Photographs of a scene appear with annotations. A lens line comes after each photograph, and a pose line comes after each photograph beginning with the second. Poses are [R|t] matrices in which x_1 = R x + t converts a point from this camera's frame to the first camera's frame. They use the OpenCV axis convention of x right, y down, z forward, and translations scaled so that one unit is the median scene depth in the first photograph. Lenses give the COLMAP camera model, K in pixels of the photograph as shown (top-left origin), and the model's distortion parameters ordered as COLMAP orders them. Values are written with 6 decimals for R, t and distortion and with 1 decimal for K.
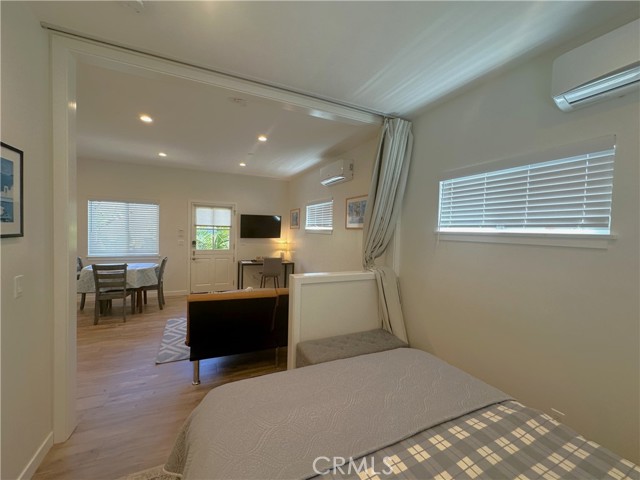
lens RADIAL K [[263.8, 0, 320.3], [0, 263.8, 238.5], [0, 0, 1]] dist [-0.002753, 0.000141]
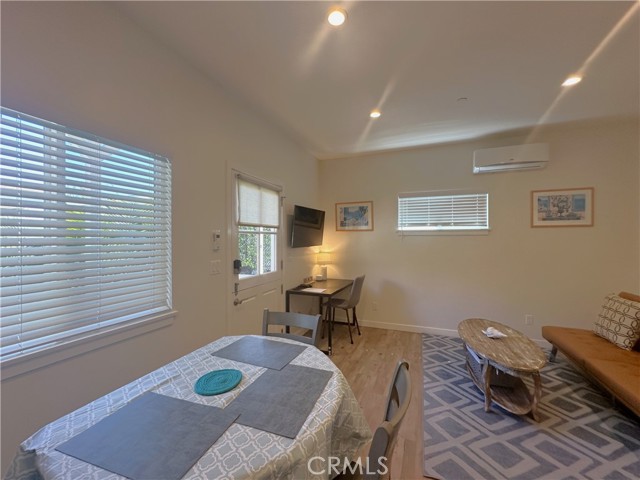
lens RADIAL K [[261.6, 0, 321.2], [0, 261.6, 239.1], [0, 0, 1]] dist [-0.002470, -0.000334]
pose [[0.730331, -0.030438, 0.682415, -0.680062], [0.042325, 0.999104, -0.000734, -0.019120], [-0.681781, 0.029419, 0.730965, 0.608351]]
